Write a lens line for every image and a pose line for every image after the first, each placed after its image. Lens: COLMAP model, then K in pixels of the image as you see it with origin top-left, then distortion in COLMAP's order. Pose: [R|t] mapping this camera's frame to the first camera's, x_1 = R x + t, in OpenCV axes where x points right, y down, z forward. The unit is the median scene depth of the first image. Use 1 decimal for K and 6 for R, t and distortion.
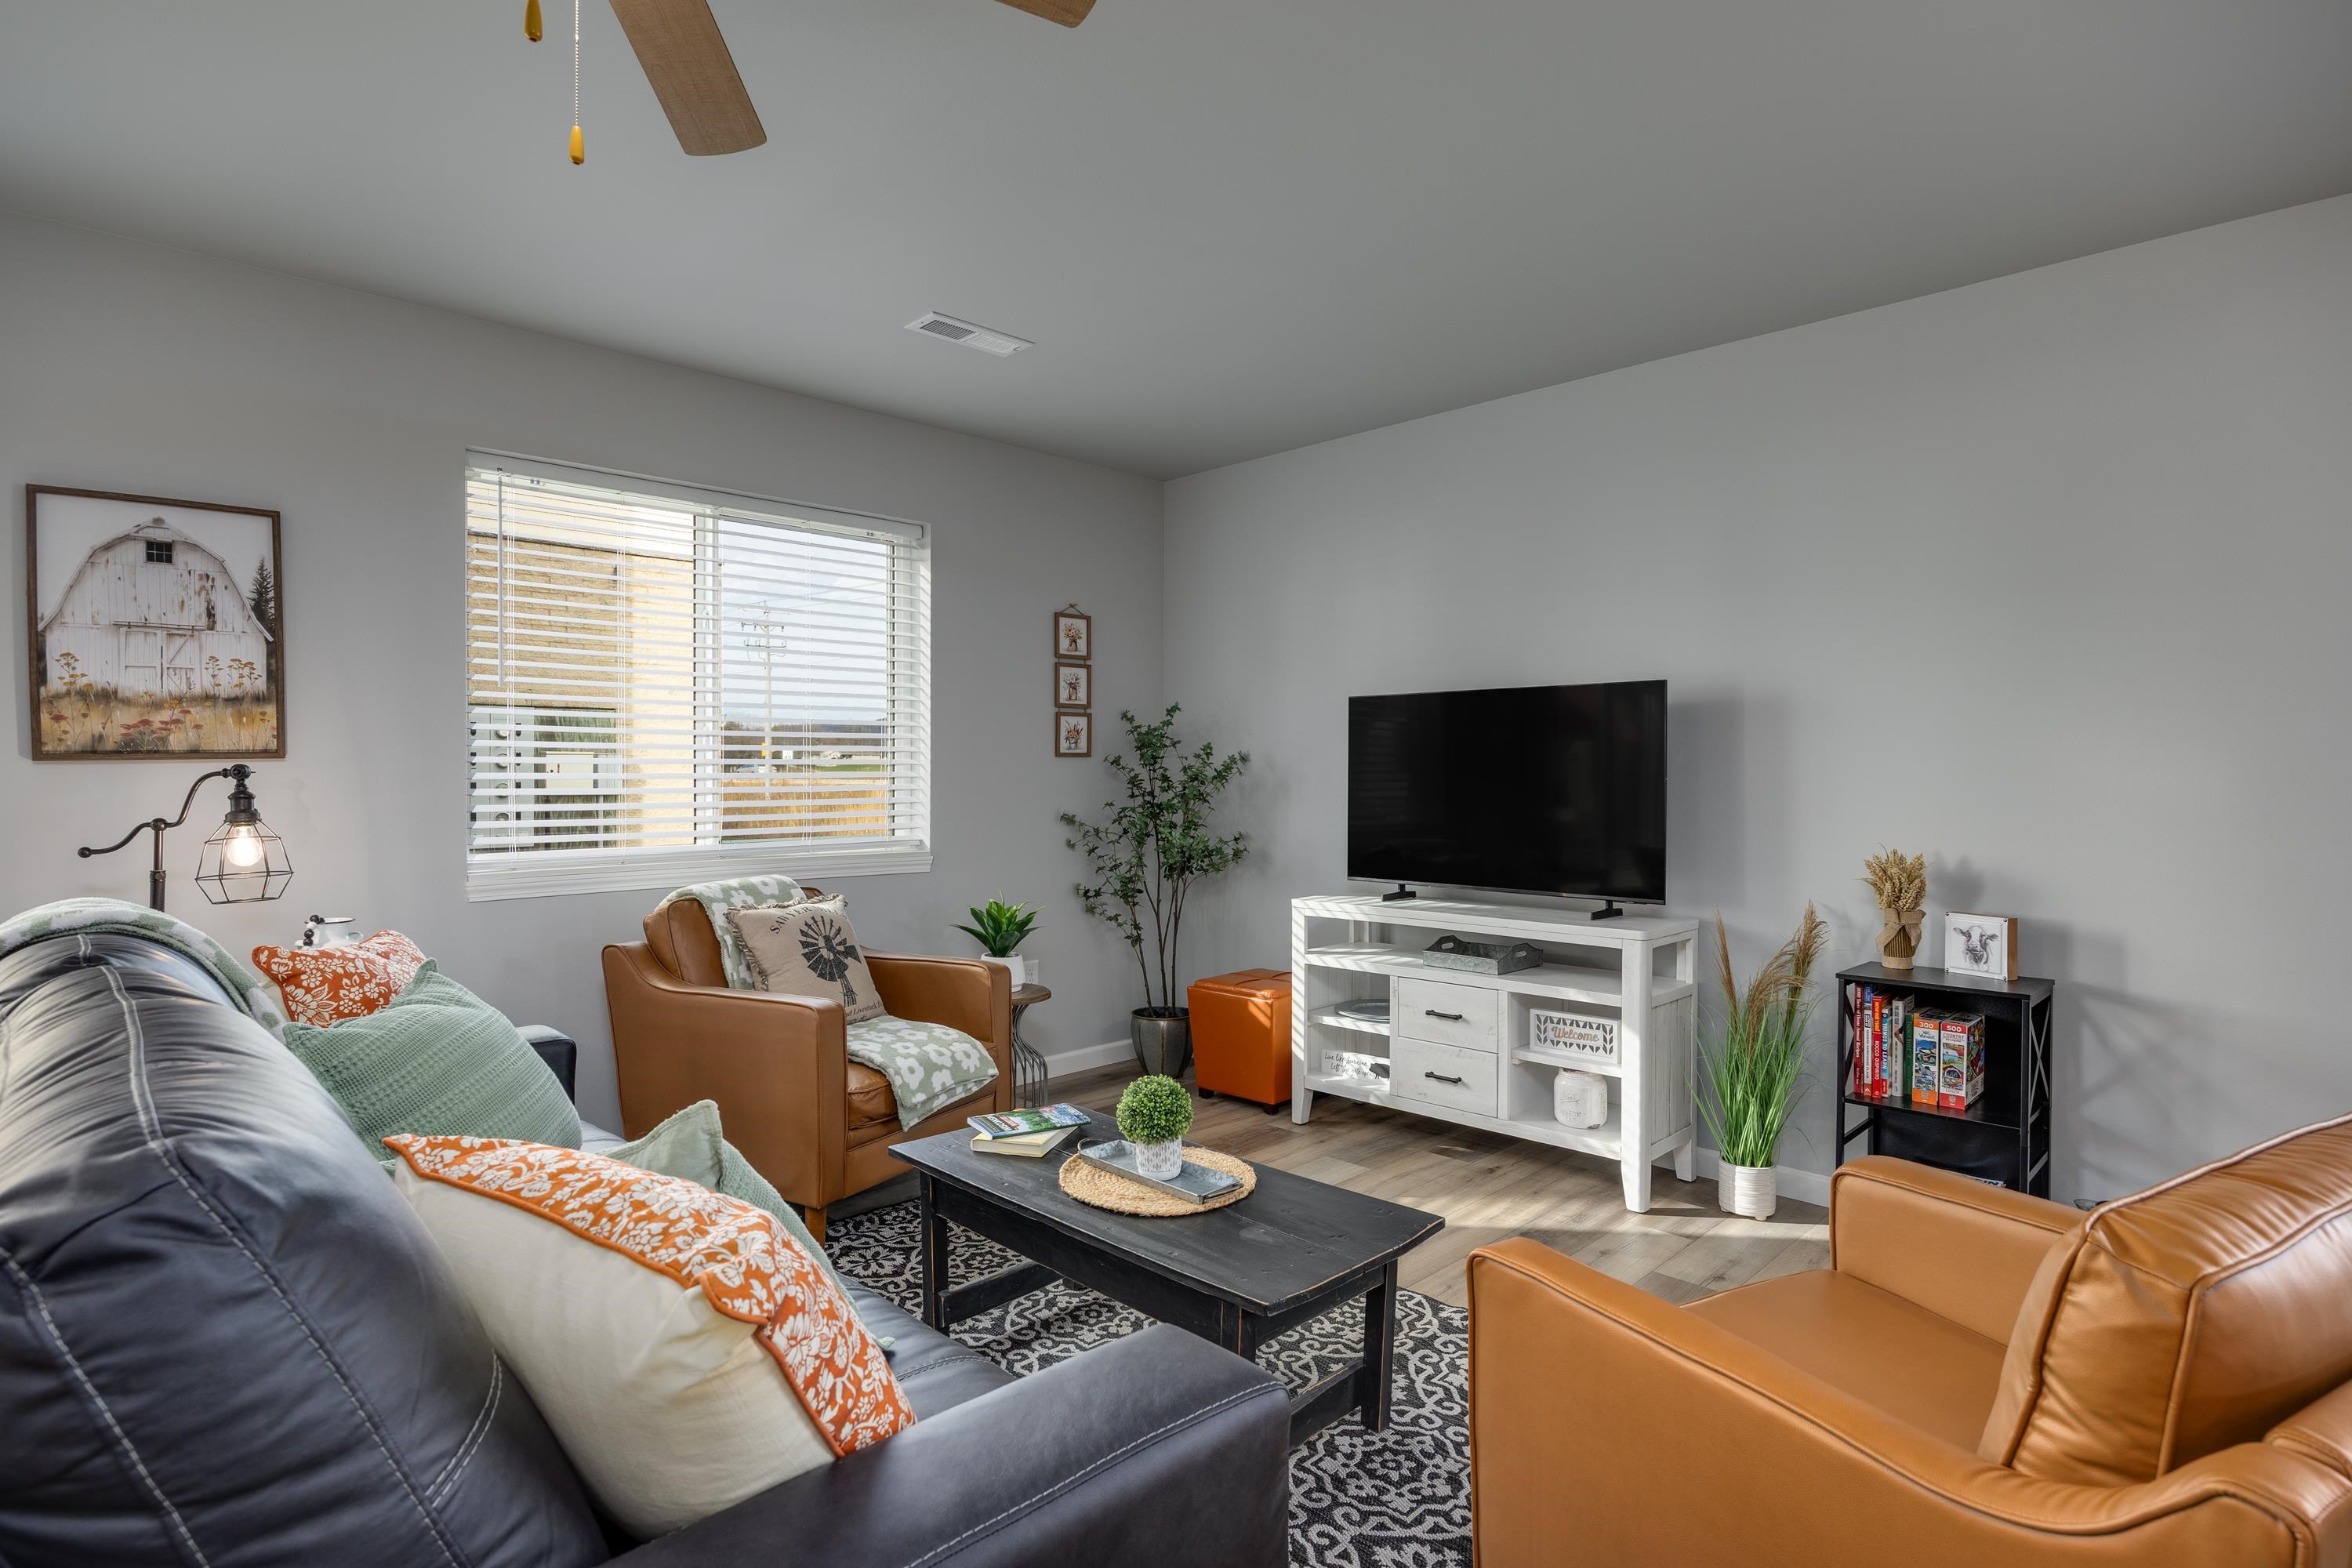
lens RADIAL K [[1208.2, 0, 1170.7], [0, 1208.2, 777.8], [0, 0, 1]] dist [0.004706, 0.000577]
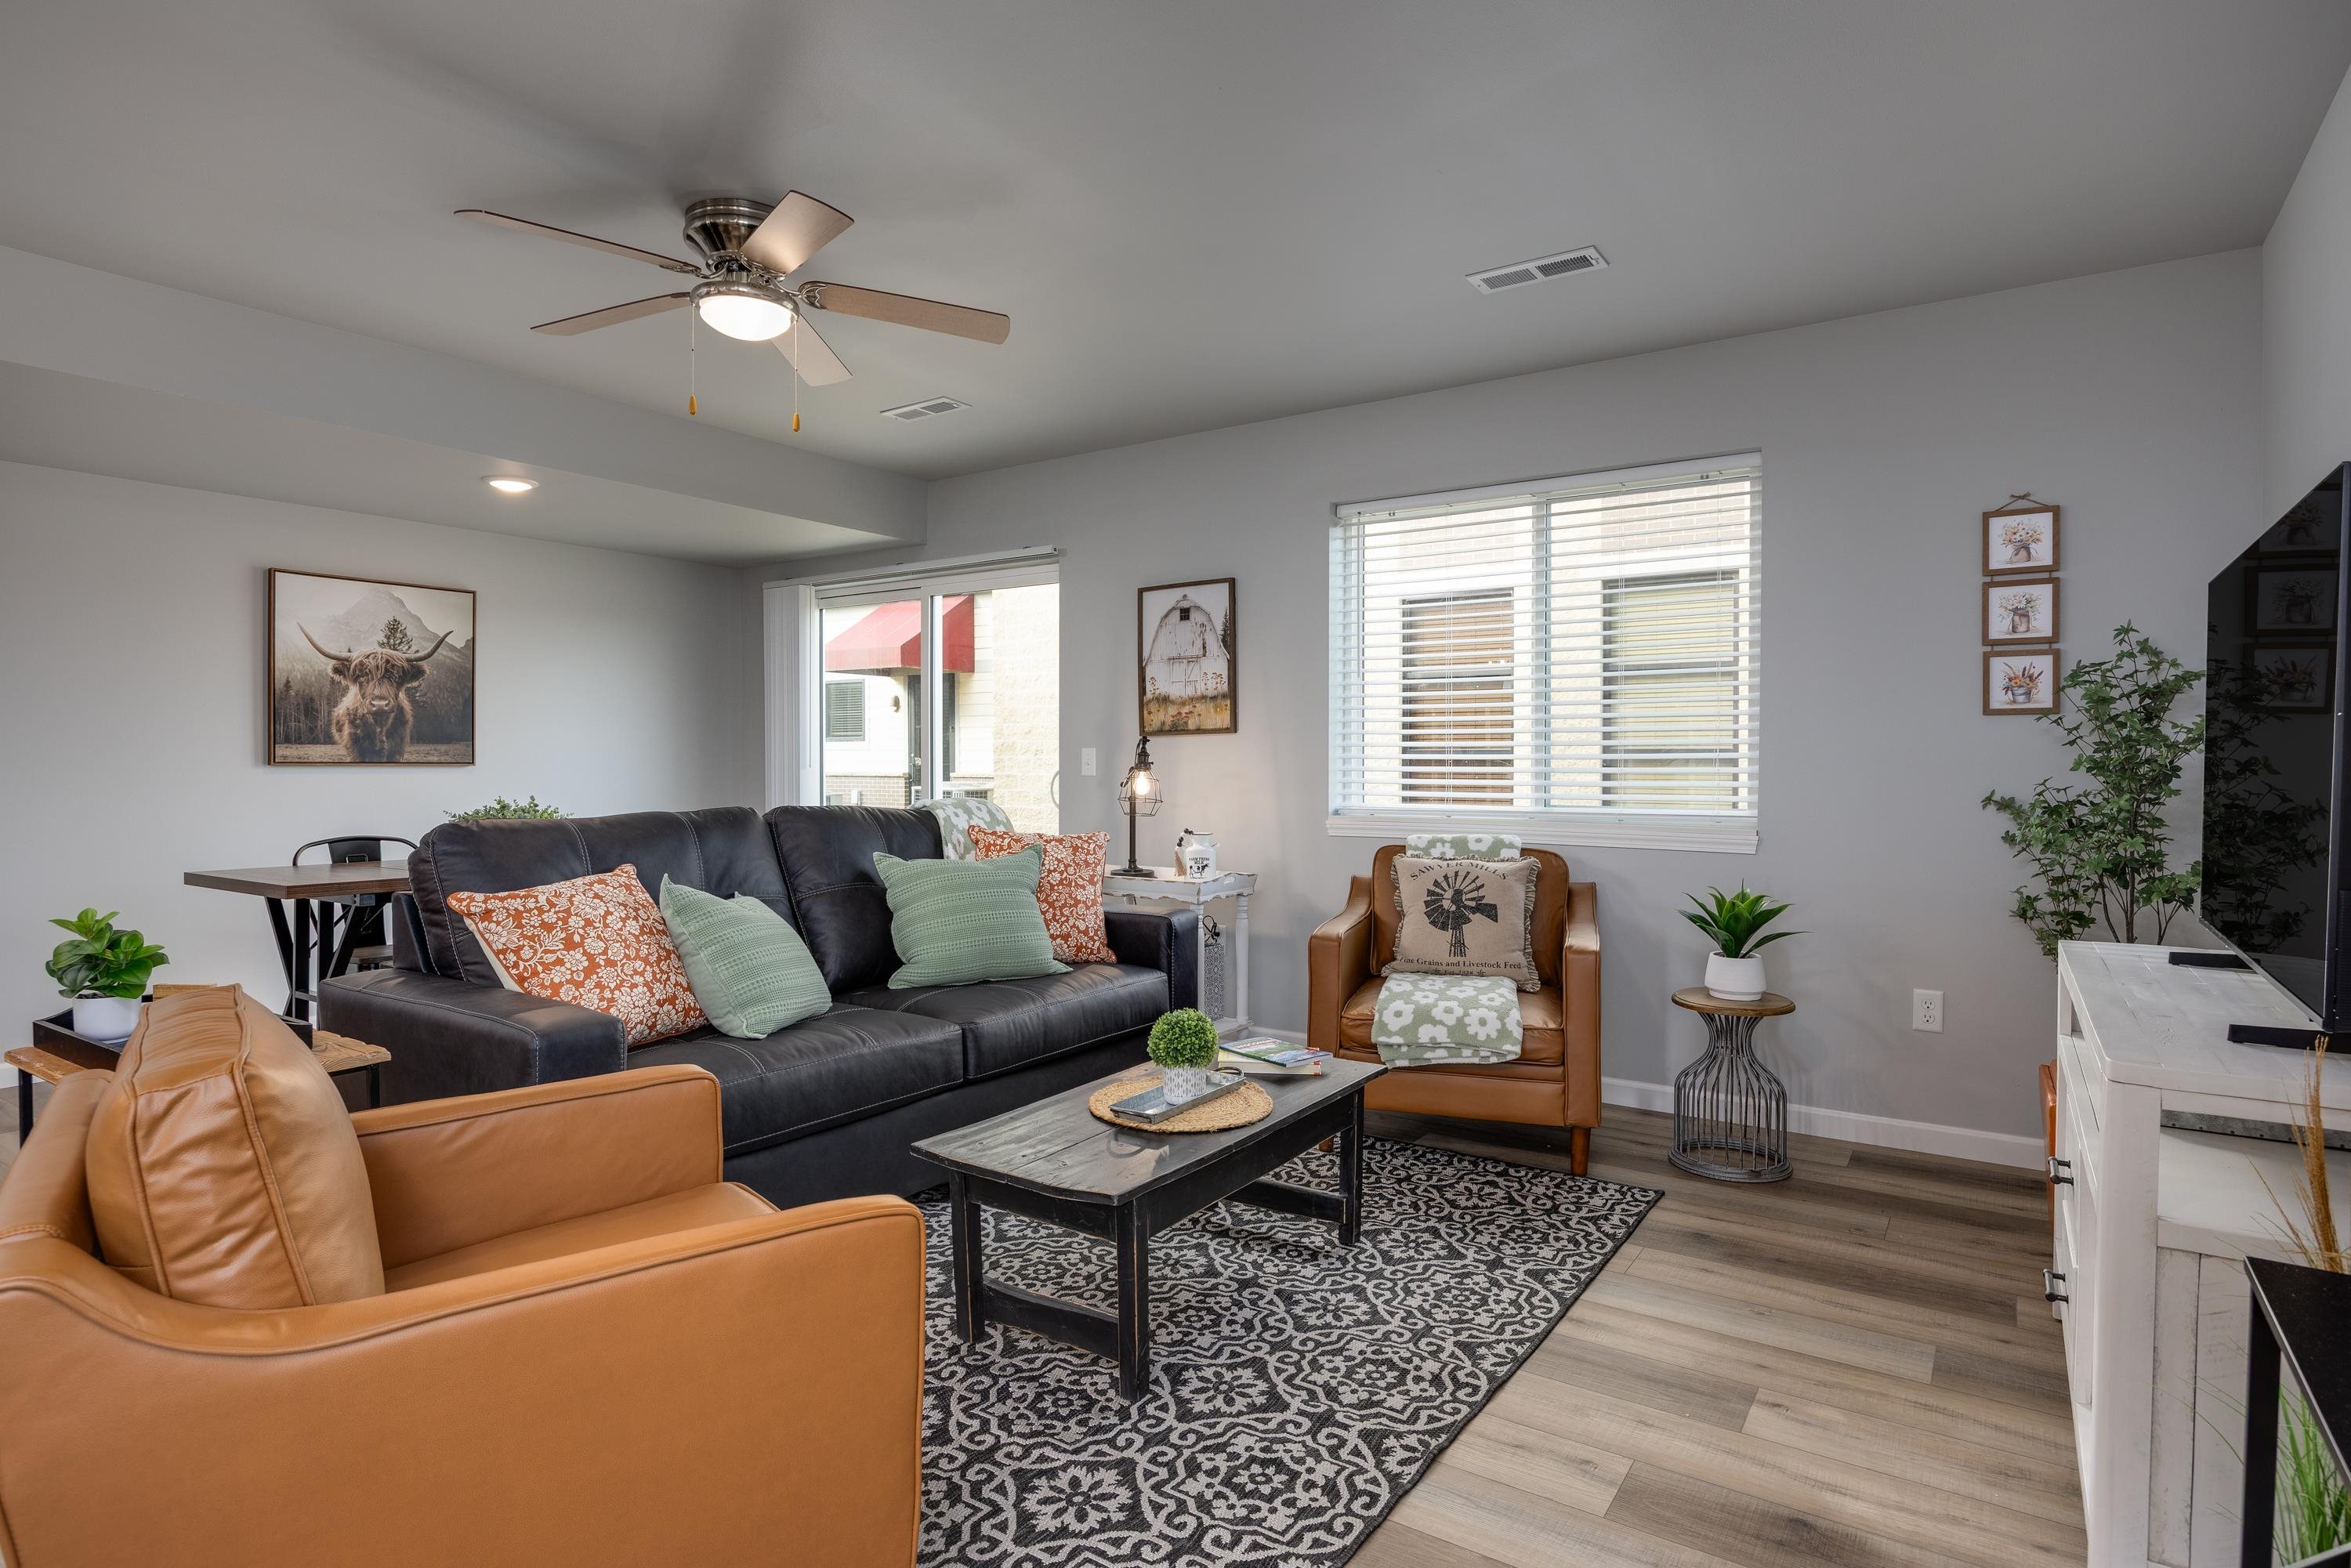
lens RADIAL K [[1224.3, 0, 1176.4], [0, 1224.3, 780.0], [0, 0, 1]] dist [0.000581, 0.000178]
pose [[0.193495, 0.011342, -0.981036, 0.849644], [-0.012180, 0.999884, 0.009158, 0.032576], [0.981026, 0.010177, 0.193611, 0.639819]]
